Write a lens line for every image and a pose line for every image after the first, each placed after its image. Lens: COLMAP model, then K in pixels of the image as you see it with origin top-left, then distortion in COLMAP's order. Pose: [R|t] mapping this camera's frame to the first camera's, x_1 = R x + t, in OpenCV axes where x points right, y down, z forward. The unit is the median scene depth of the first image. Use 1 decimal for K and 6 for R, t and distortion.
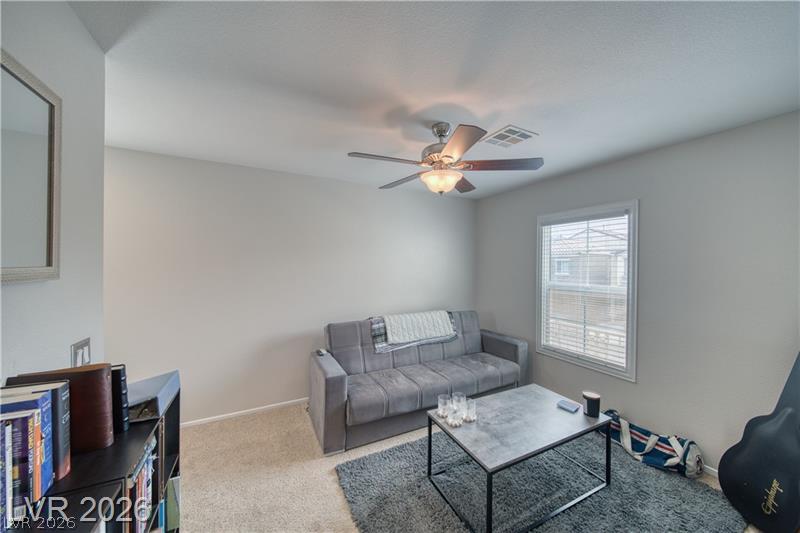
lens RADIAL K [[280.0, 0, 399.9], [0, 280.0, 265.1], [0, 0, 1]] dist [0.000383, -0.002622]
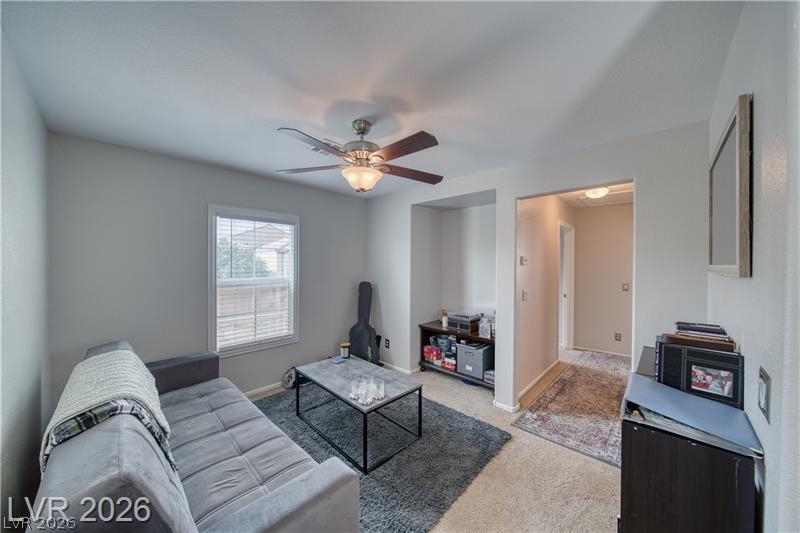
lens RADIAL K [[280.0, 0, 399.9], [0, 280.0, 265.1], [0, 0, 1]] dist [0.000383, -0.002622]
pose [[-0.332065, -0.015616, 0.943127, -0.603749], [-0.009151, 0.999869, 0.013334, -0.002498], [-0.943212, -0.004203, -0.332164, 0.848526]]
